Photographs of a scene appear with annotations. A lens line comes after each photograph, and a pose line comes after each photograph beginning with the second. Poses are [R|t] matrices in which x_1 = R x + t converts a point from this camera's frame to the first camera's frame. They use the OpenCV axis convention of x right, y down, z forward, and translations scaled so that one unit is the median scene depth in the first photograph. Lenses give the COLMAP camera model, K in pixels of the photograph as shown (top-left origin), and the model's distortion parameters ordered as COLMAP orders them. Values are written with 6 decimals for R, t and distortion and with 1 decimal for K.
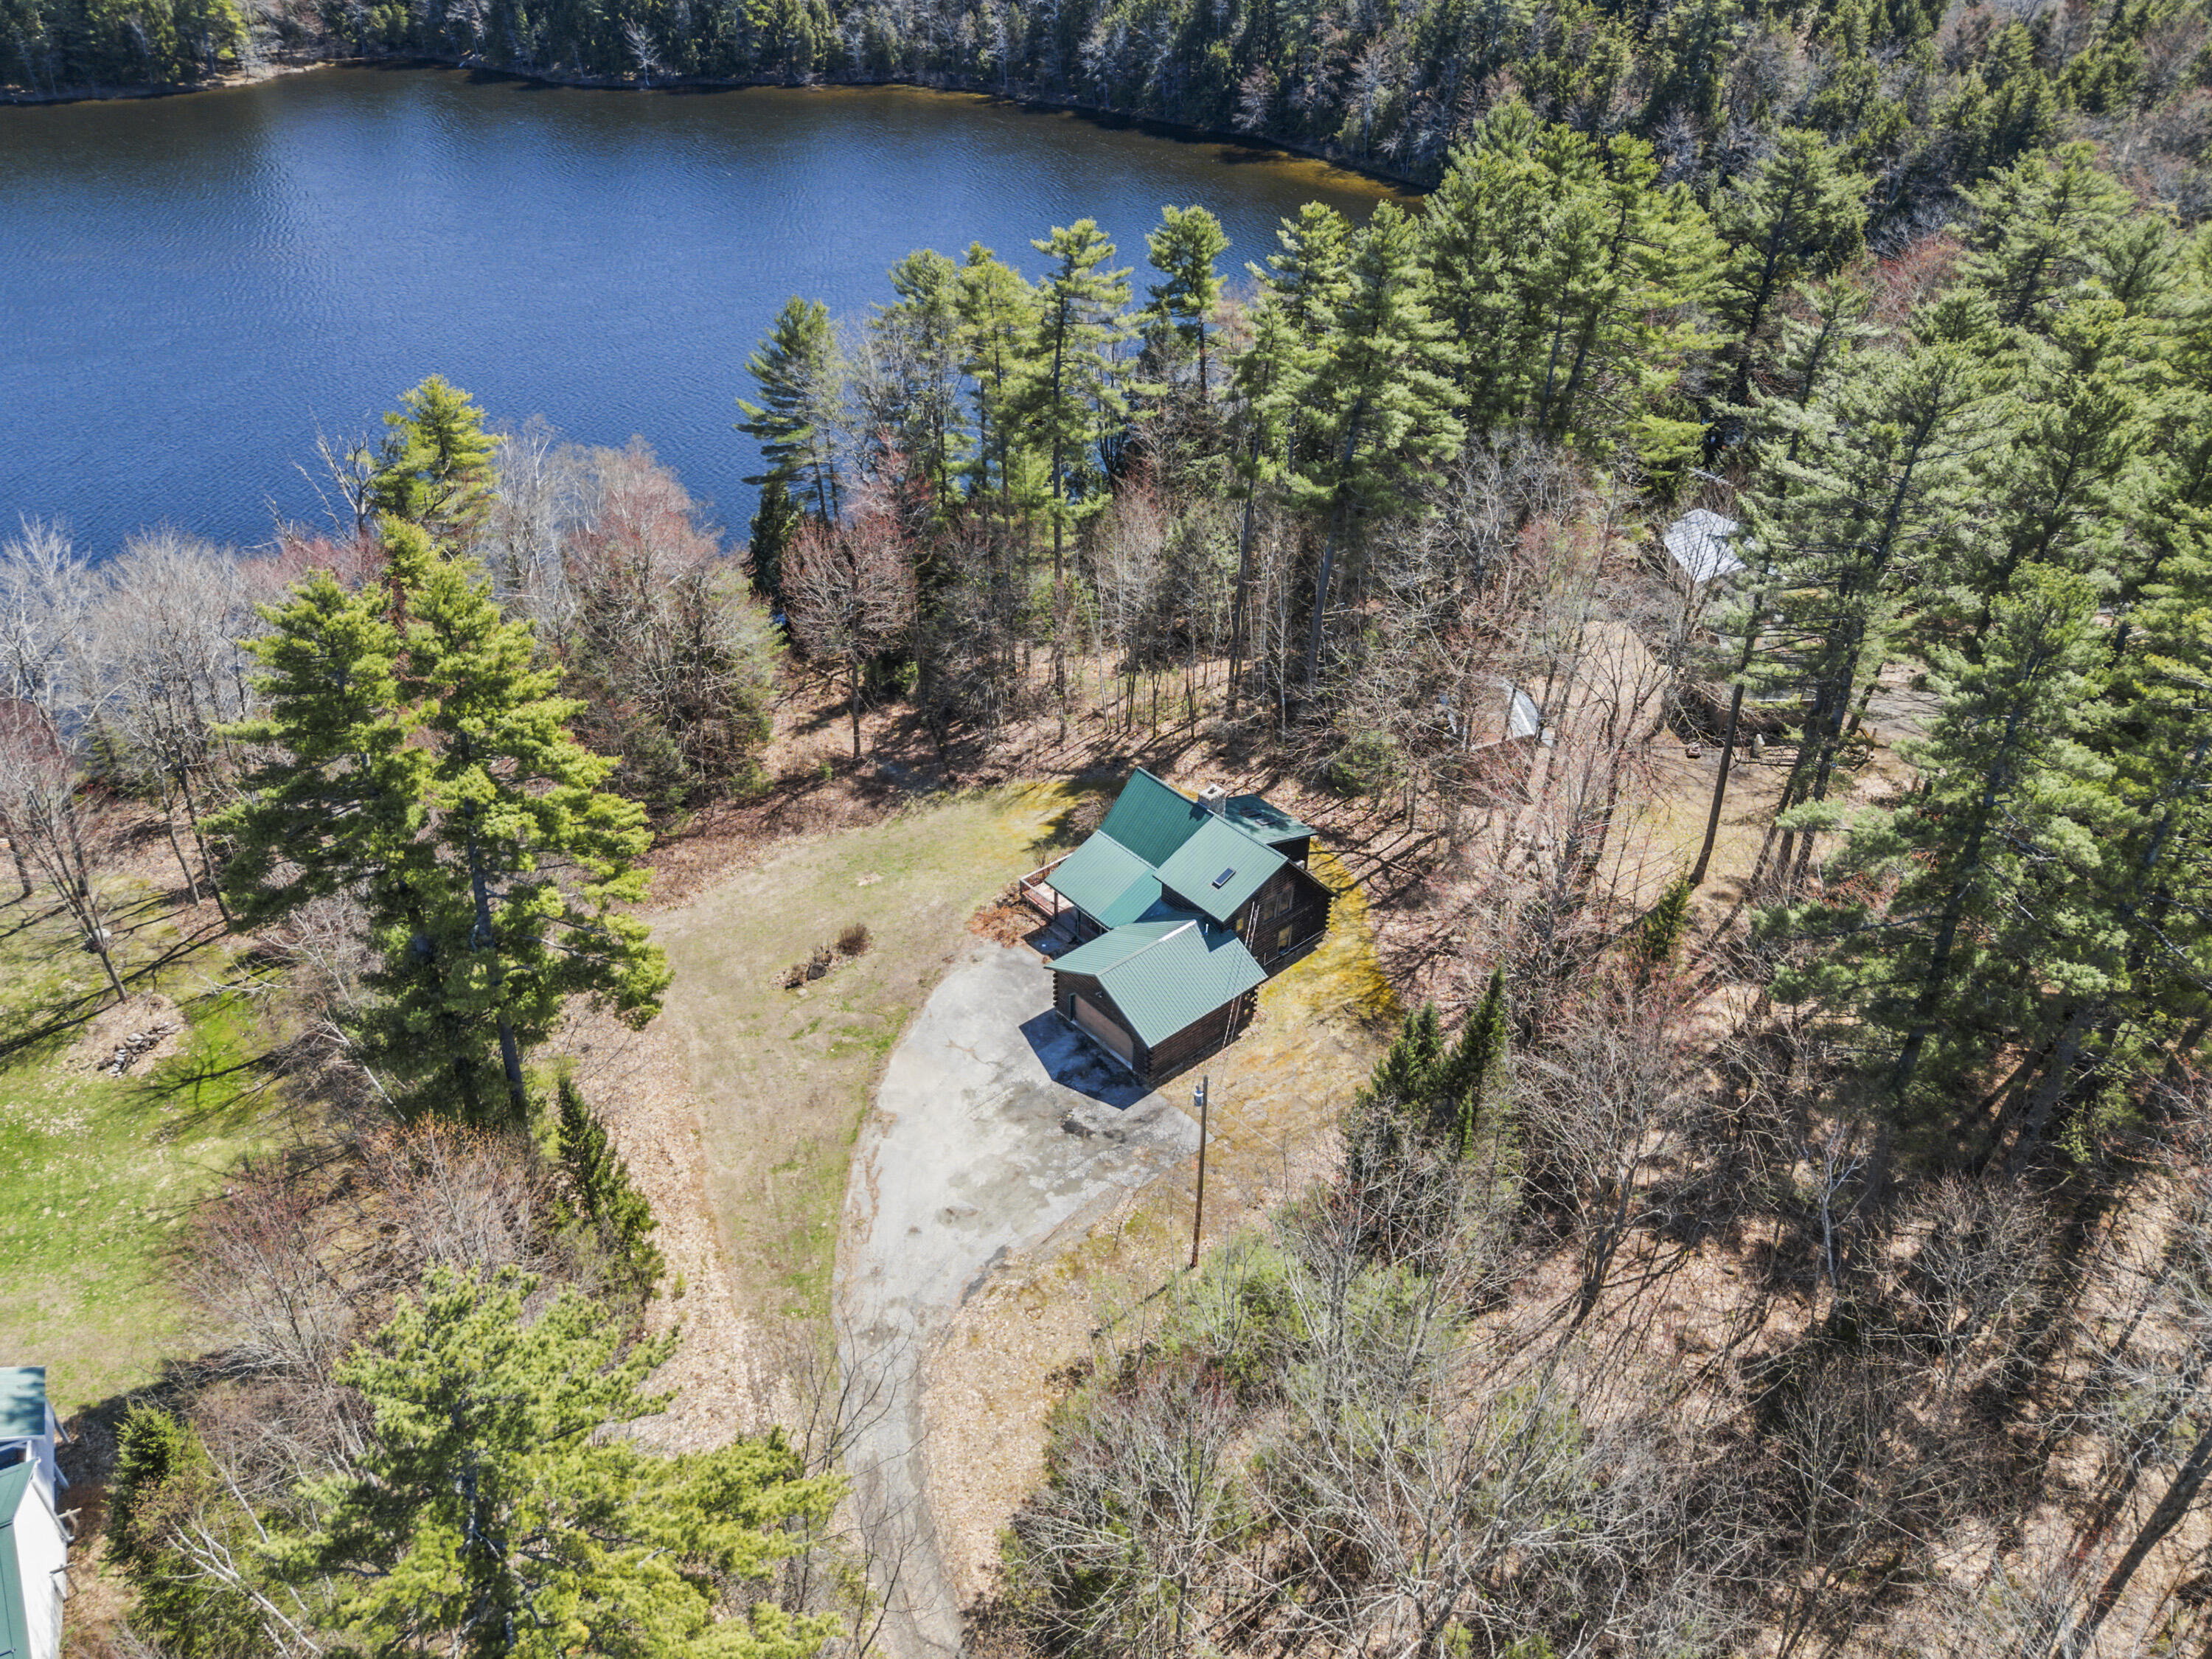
lens RADIAL K [[1649.6, 0, 1103.4], [0, 1649.6, 823.2], [0, 0, 1]] dist [0.027462, -0.004056]
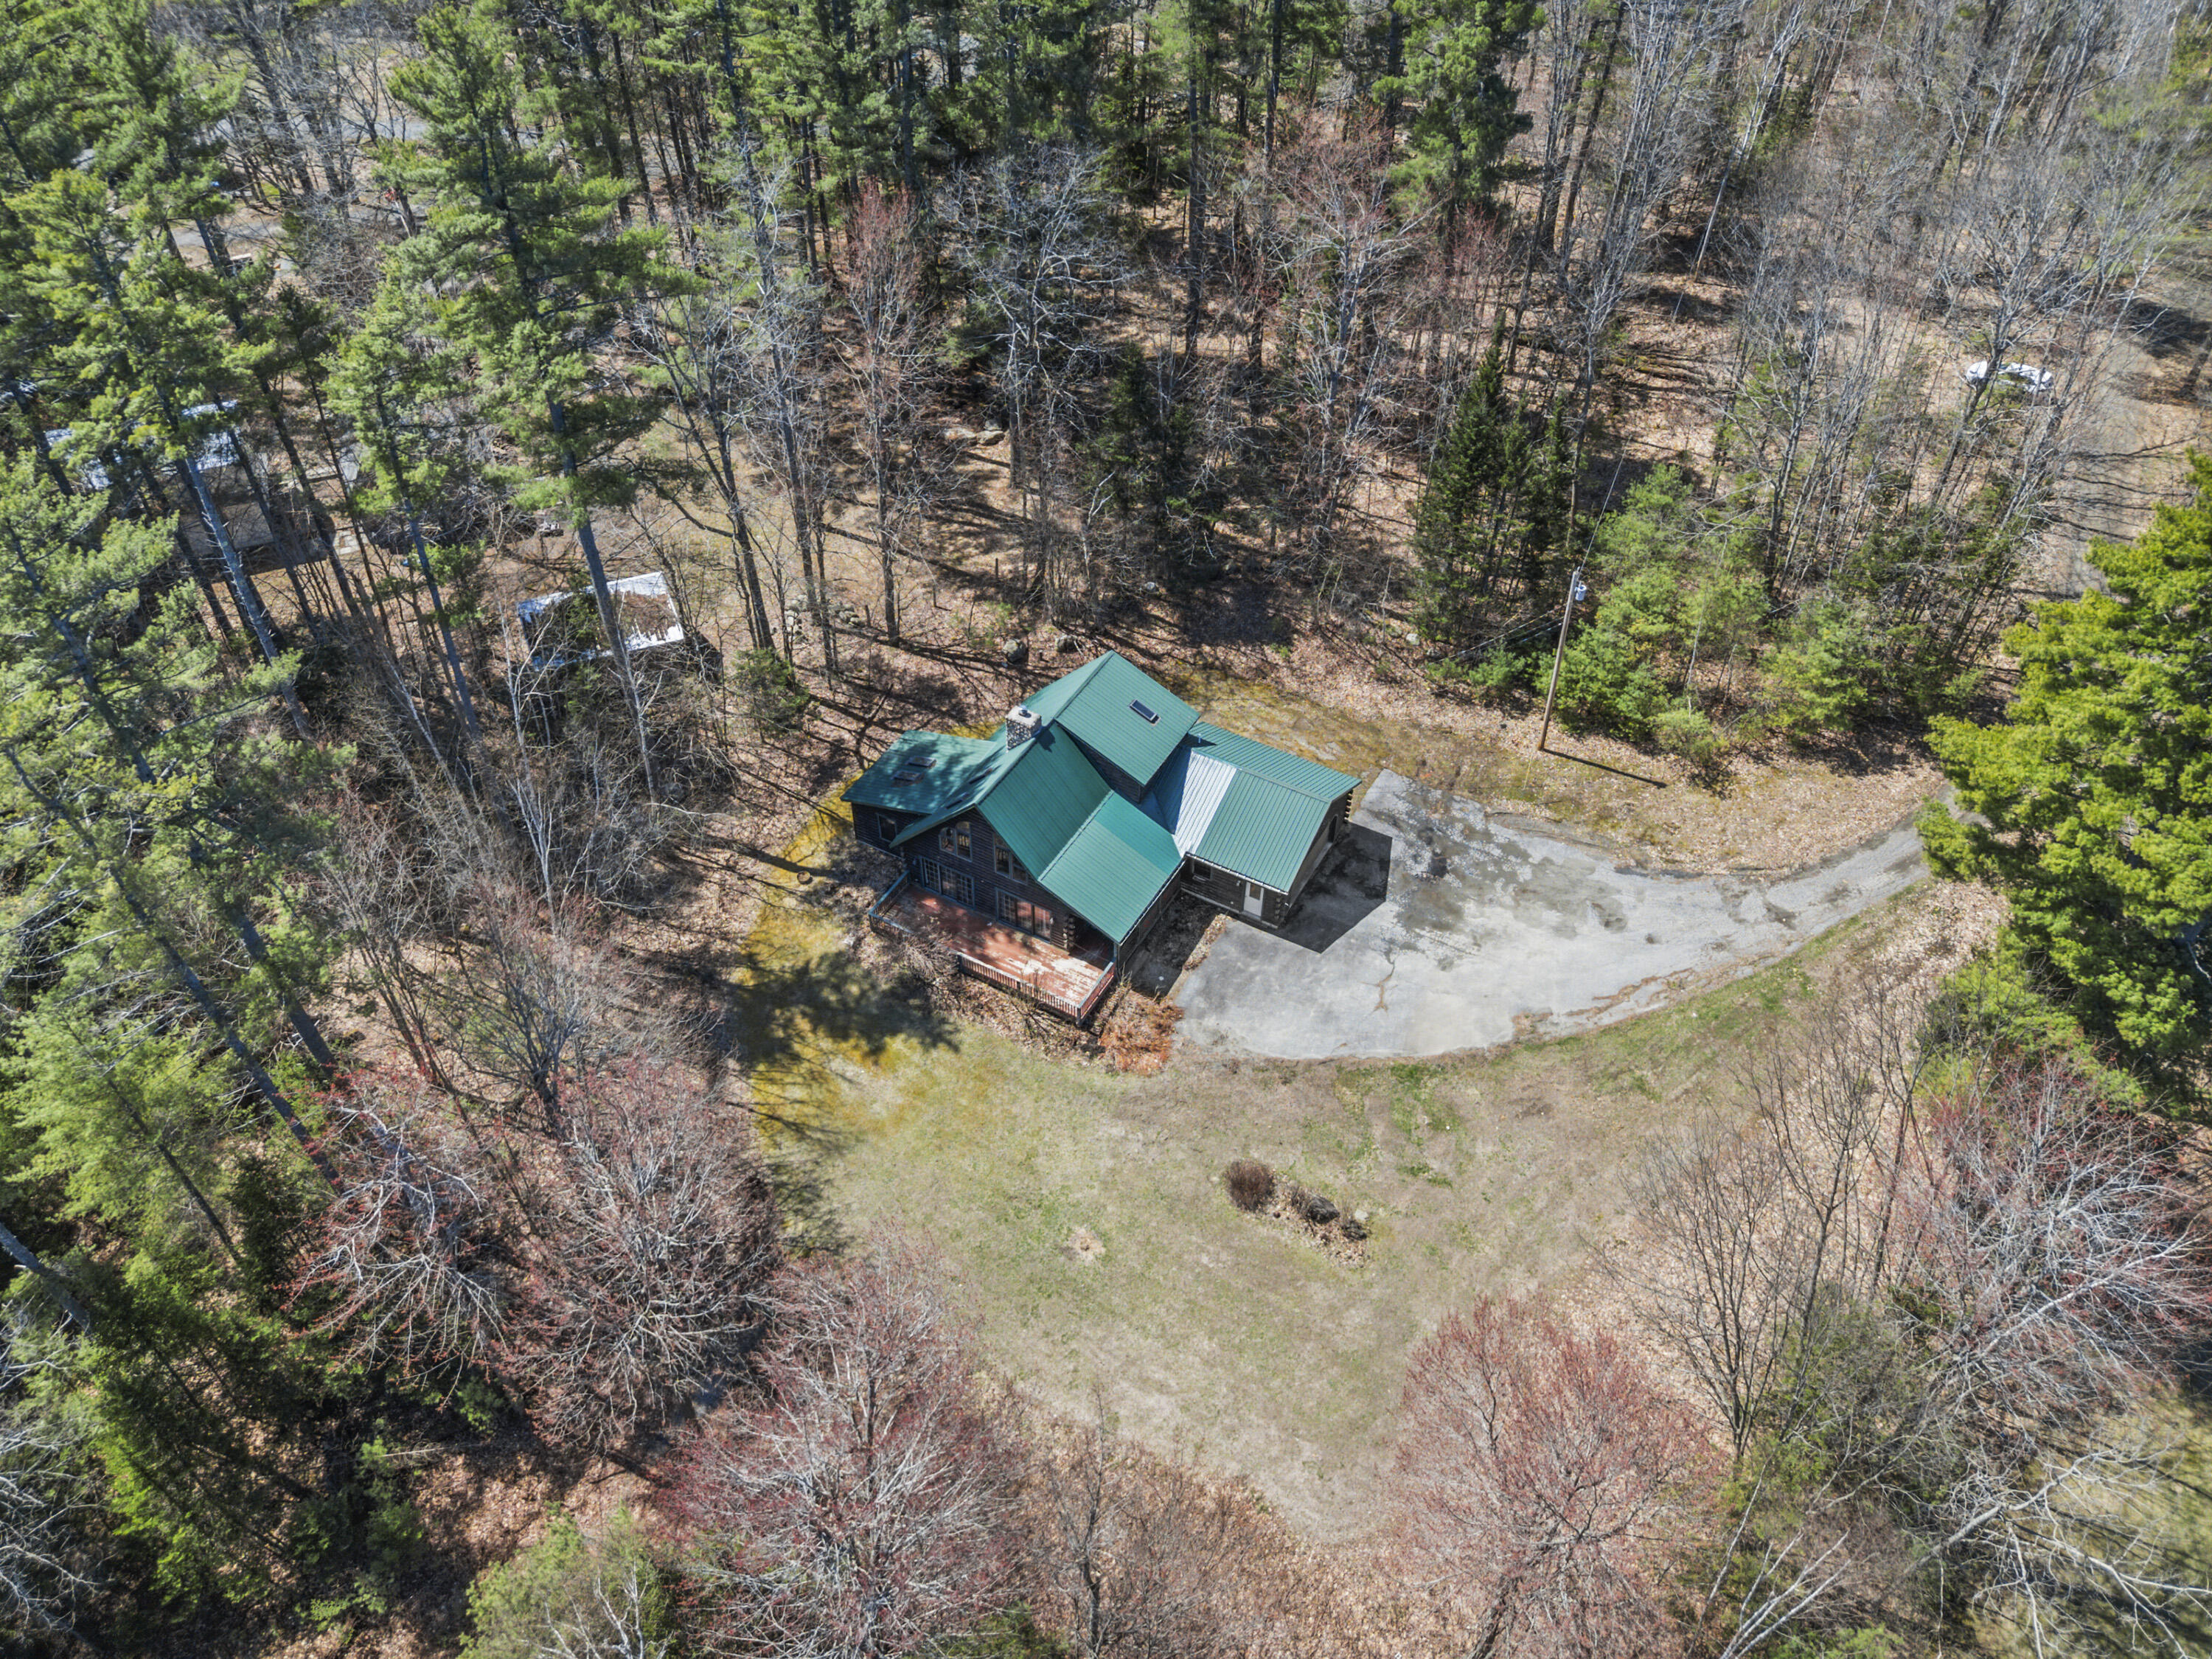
lens RADIAL K [[1649.6, 0, 1103.4], [0, 1649.6, 823.2], [0, 0, 1]] dist [0.027462, -0.004056]
pose [[-0.332675, -0.664392, 0.669261, -0.548633], [0.521884, 0.461399, 0.717460, -0.582805], [-0.785471, 0.587958, 0.193240, 0.917009]]
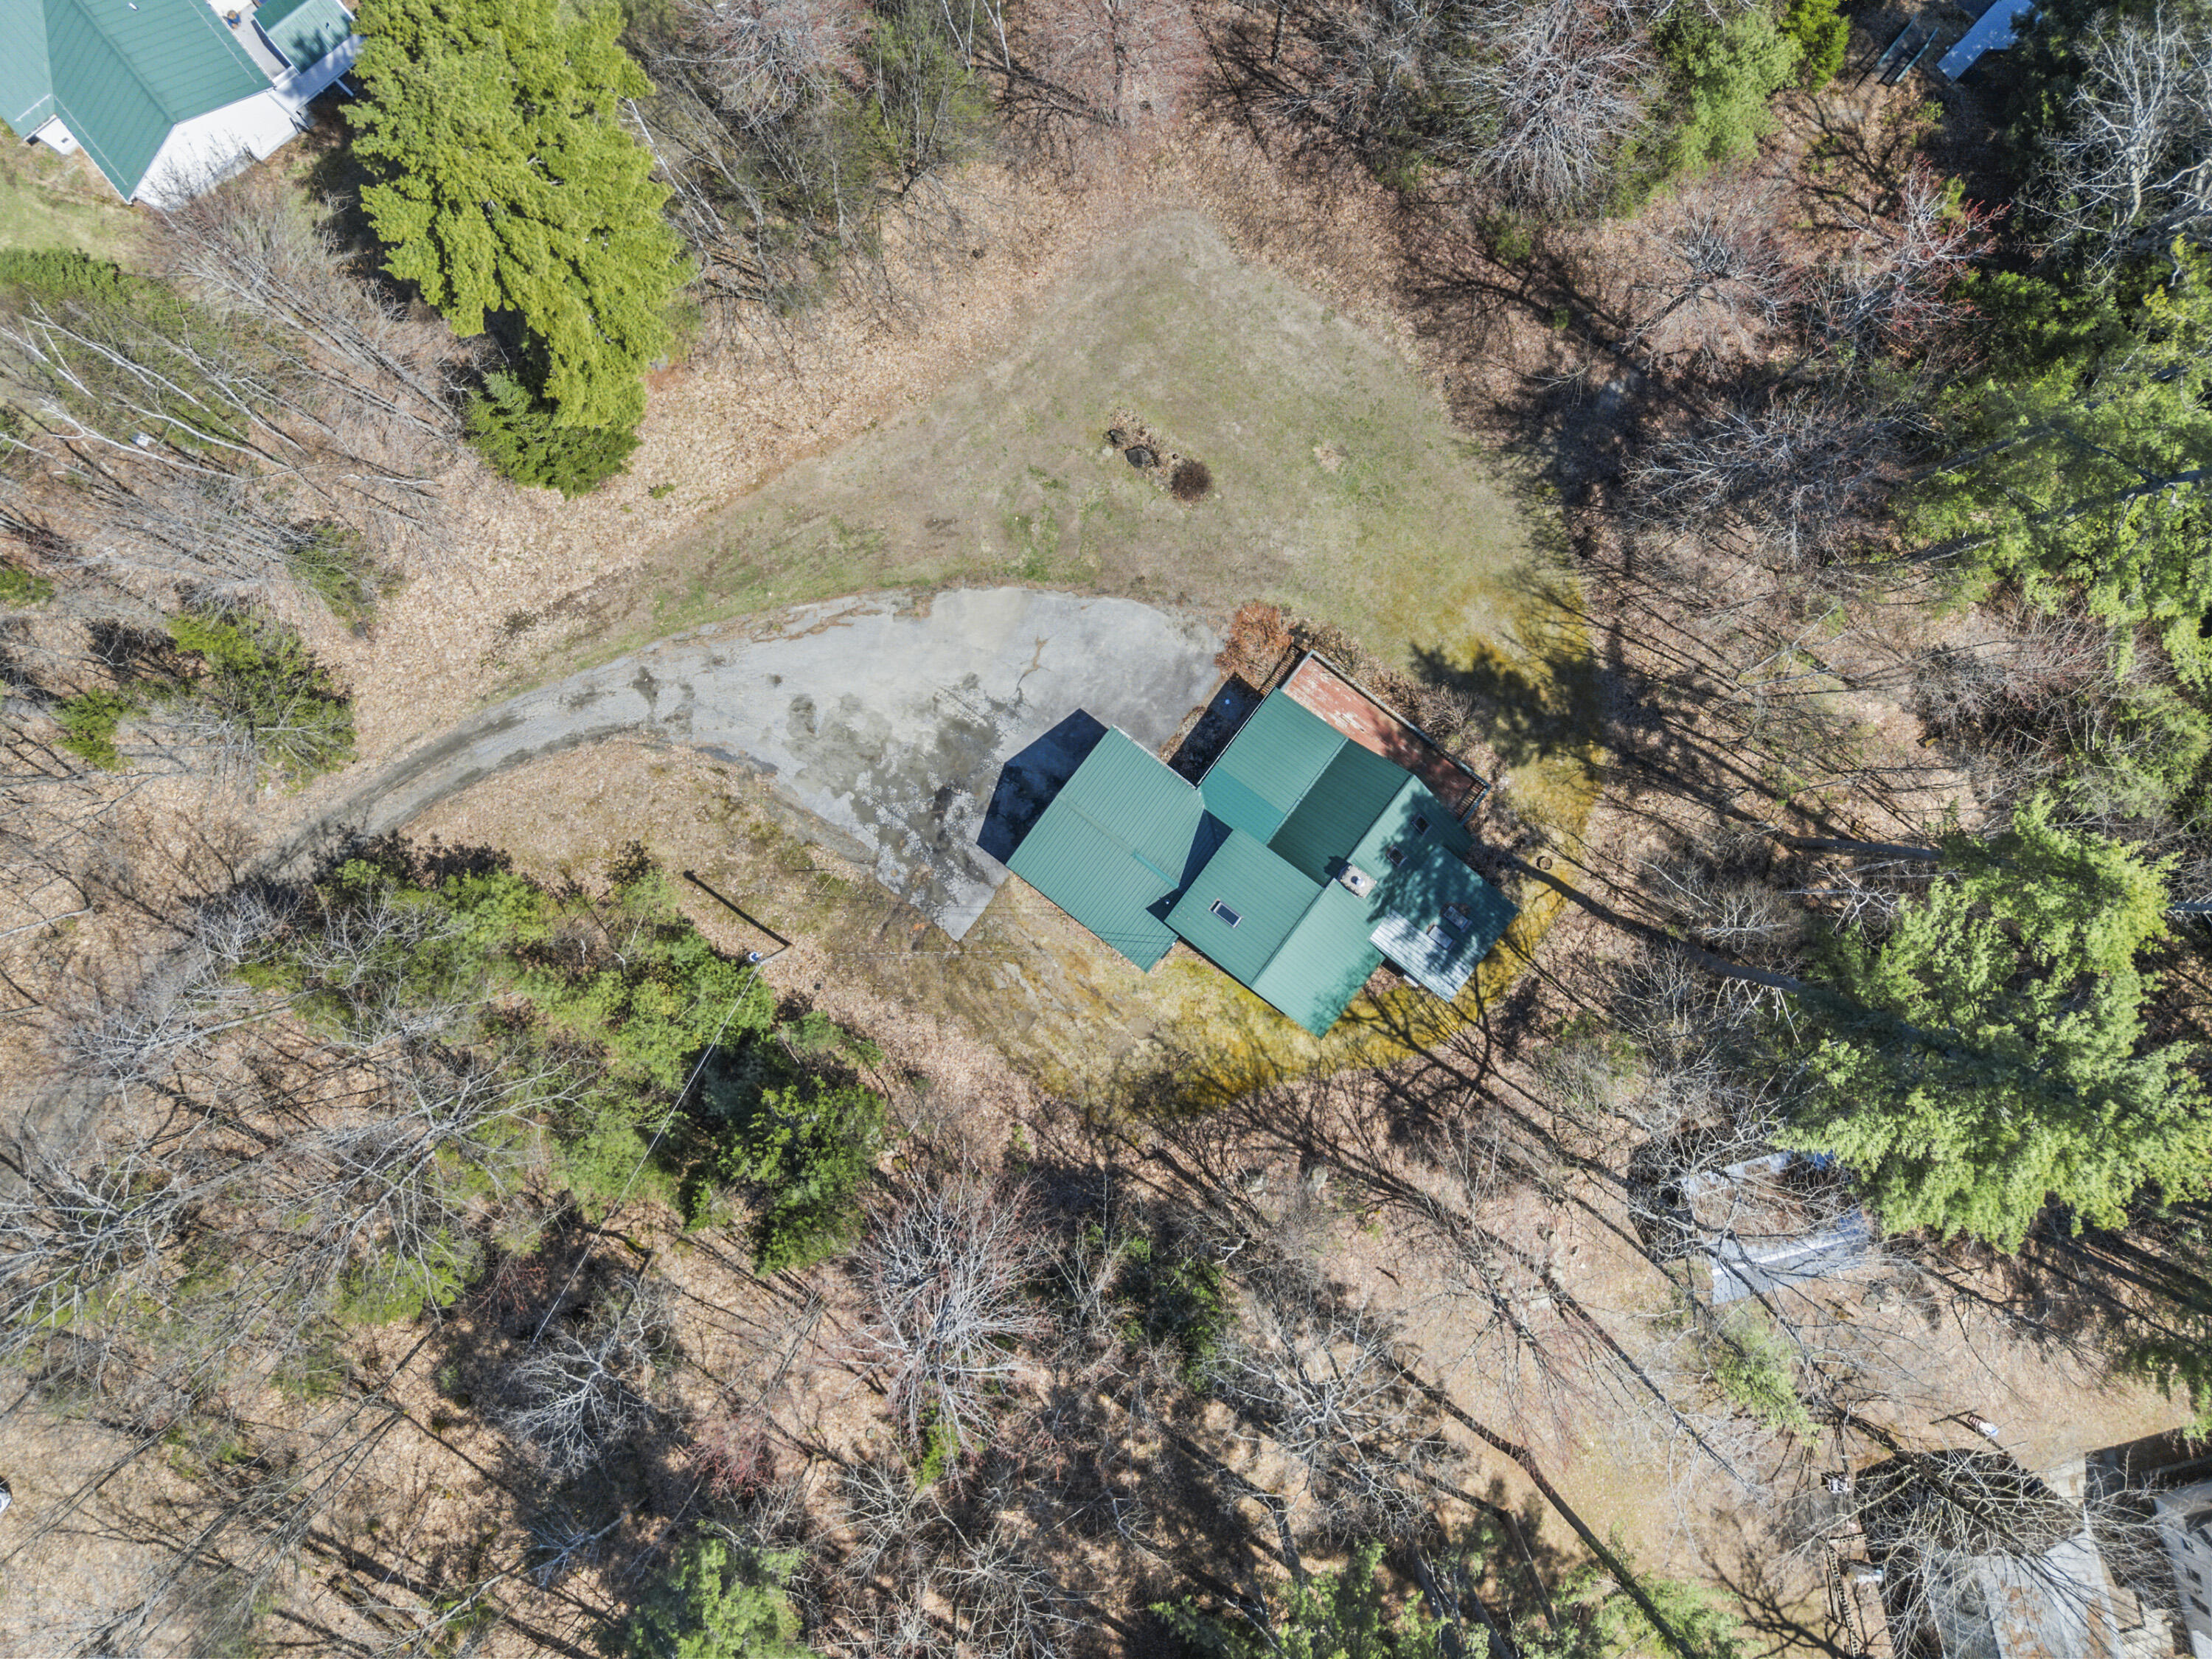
lens RADIAL K [[1649.6, 0, 1103.4], [0, 1649.6, 823.2], [0, 0, 1]] dist [0.027462, -0.004056]
pose [[0.197001, 0.980100, -0.024379, 0.037657], [-0.556353, 0.132233, 0.820357, -0.649917], [0.807256, -0.148048, 0.571331, 0.492846]]
